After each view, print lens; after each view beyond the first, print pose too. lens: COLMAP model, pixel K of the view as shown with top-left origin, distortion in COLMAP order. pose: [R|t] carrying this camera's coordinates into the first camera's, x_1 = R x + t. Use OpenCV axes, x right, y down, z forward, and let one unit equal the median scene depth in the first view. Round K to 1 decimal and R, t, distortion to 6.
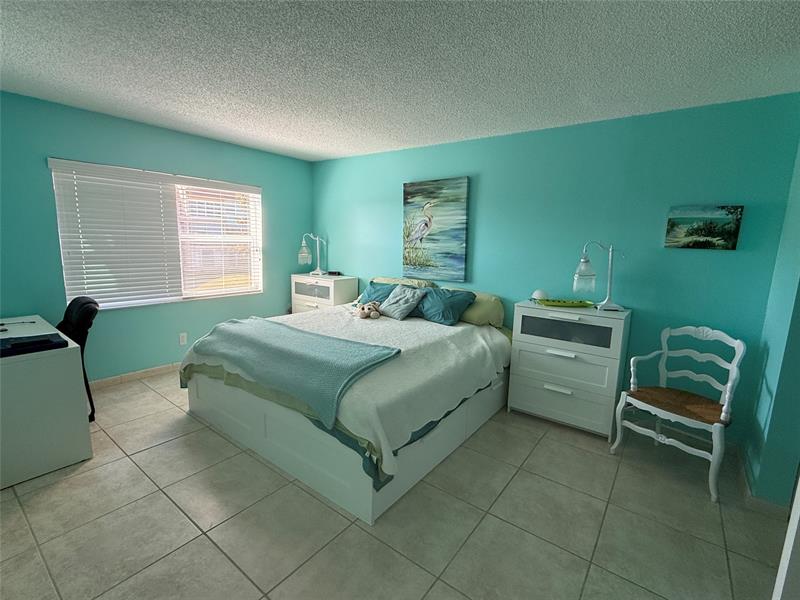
lens RADIAL K [[371.7, 0, 400.2], [0, 371.7, 299.0], [0, 0, 1]] dist [-0.000127, -0.000011]
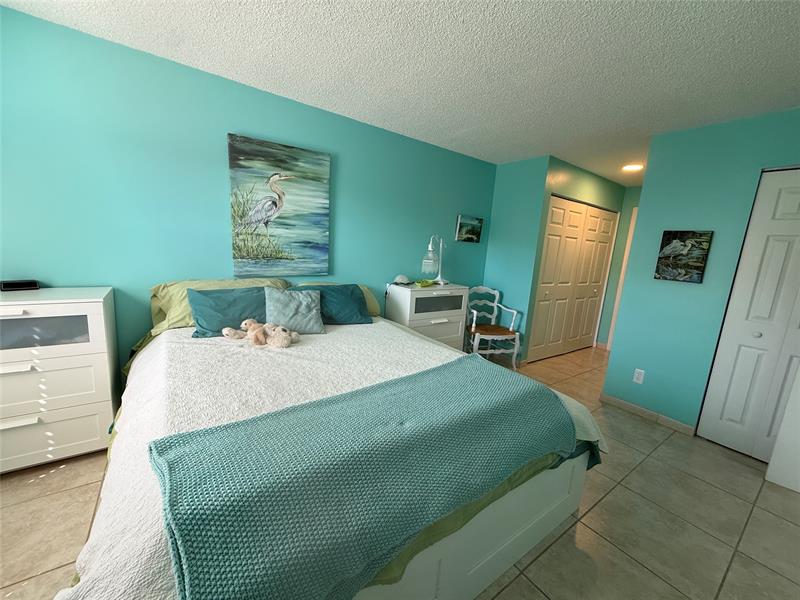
lens RADIAL K [[320.2, 0, 397.8], [0, 320.2, 298.6], [0, 0, 1]] dist [0.000224, 0.000092]
pose [[0.304451, -0.170781, 0.937093, -0.503710], [0.090226, 0.984543, 0.150115, -0.088400], [-0.948245, 0.038848, 0.315154, 0.587176]]
